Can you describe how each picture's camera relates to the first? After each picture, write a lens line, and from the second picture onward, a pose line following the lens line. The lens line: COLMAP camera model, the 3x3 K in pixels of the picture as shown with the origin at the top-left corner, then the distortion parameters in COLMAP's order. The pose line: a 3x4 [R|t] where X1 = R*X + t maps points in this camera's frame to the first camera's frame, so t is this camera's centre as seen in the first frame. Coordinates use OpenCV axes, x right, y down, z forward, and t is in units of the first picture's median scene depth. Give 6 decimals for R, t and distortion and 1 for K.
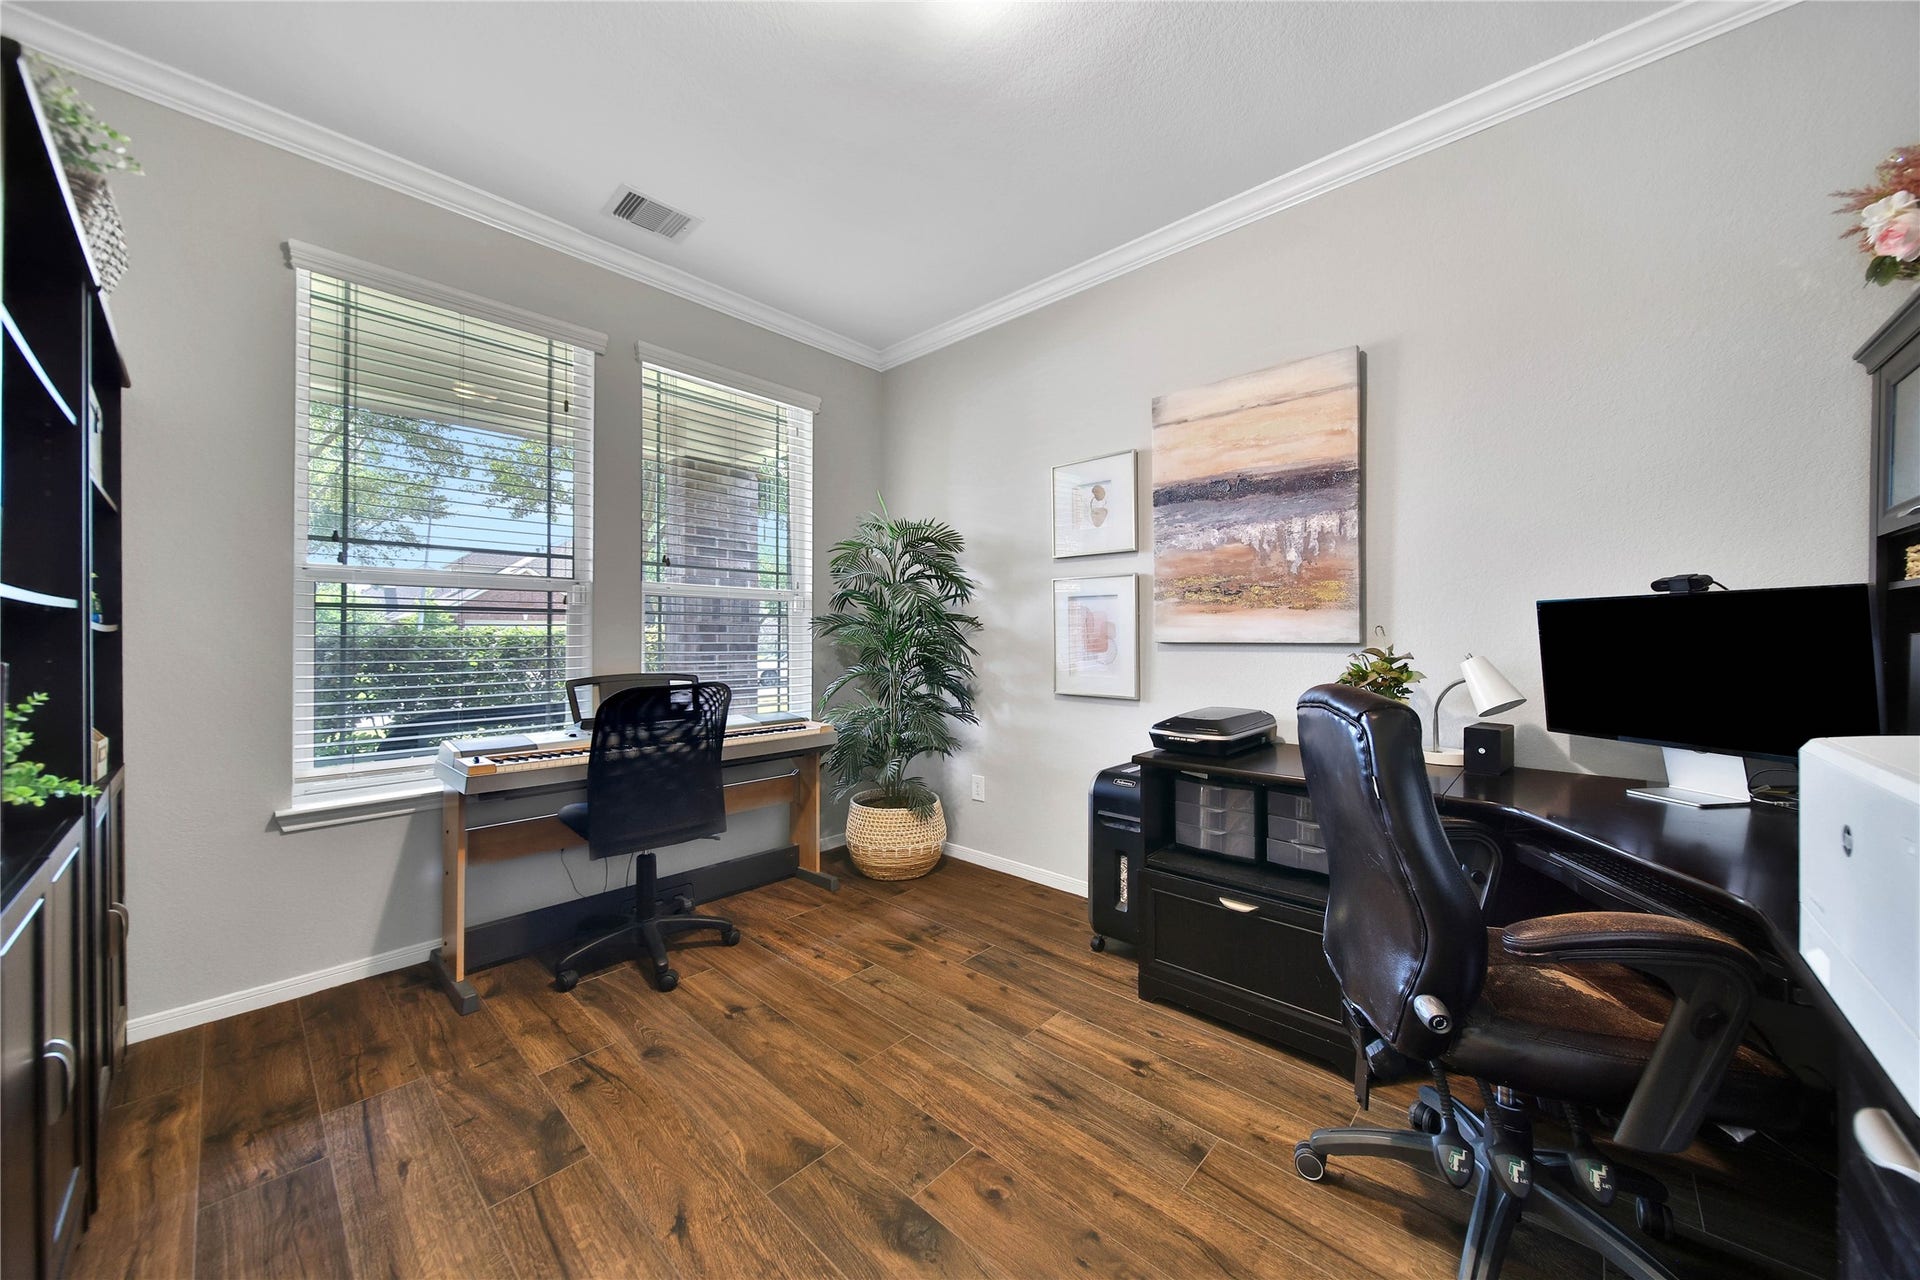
lens RADIAL K [[680.7, 0, 970.4], [0, 680.7, 638.9], [0, 0, 1]] dist [0.001153, -0.000187]
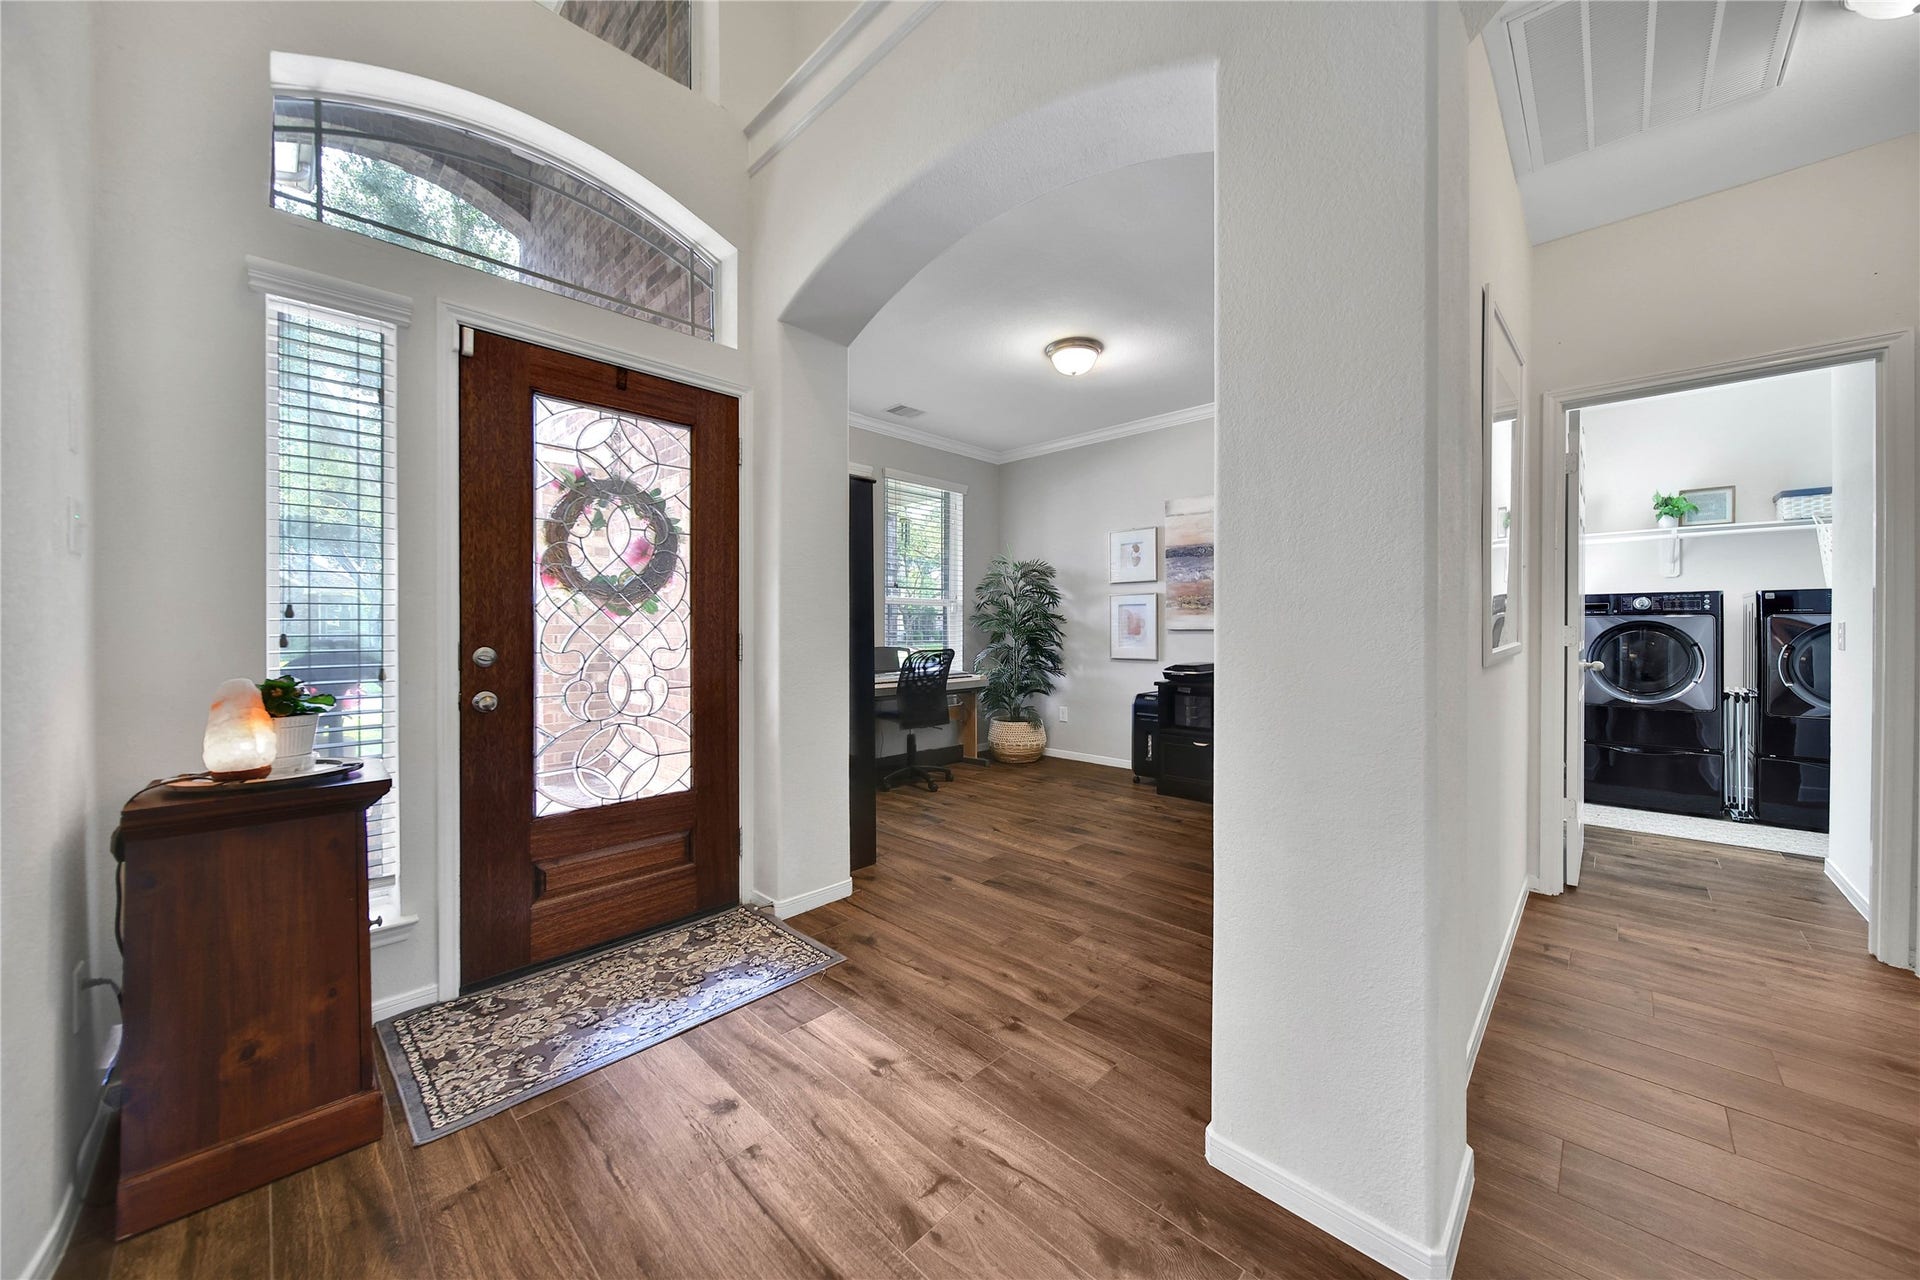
lens RADIAL K [[680.7, 0, 954.6], [0, 680.7, 638.2], [0, 0, 1]] dist [0.001153, -0.000187]
pose [[0.998777, 0.000002, -0.049440, -0.191089], [0.000644, 0.999915, 0.013052, 0.003281], [0.049436, -0.013068, 0.998692, -0.787996]]
